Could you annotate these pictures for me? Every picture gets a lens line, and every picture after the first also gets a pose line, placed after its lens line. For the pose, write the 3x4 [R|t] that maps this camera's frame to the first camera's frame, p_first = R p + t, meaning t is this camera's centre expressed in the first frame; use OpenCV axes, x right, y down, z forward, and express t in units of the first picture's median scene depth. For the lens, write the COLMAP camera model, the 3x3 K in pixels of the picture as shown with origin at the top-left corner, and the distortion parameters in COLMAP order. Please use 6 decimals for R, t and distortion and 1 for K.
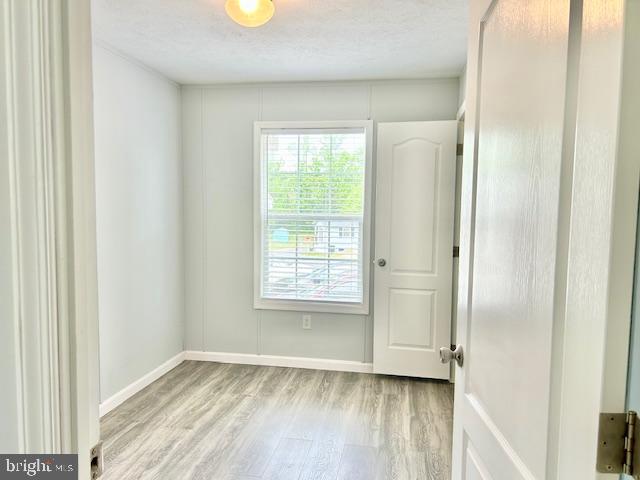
lens RADIAL K [[489.3, 0, 320.8], [0, 489.3, 238.9], [0, 0, 1]] dist [0.051692, -0.021704]
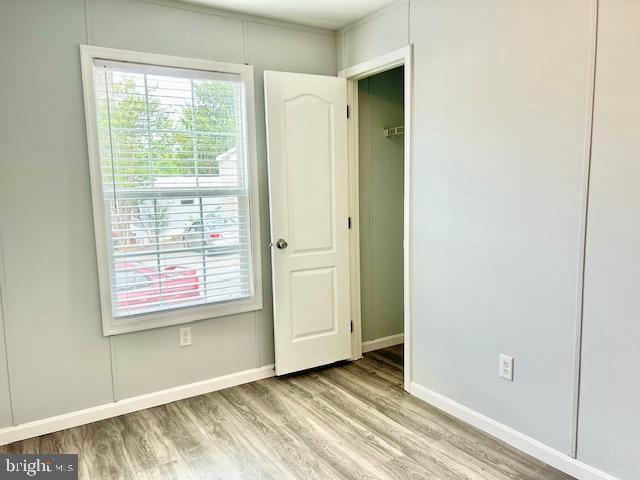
lens RADIAL K [[489.3, 0, 319.8], [0, 489.3, 241.6], [0, 0, 1]] dist [0.051692, -0.021704]
pose [[0.745752, -0.109720, 0.657127, -0.373735], [0.074263, 0.993889, 0.081670, -0.018416], [-0.662072, -0.012105, 0.749343, 0.335305]]
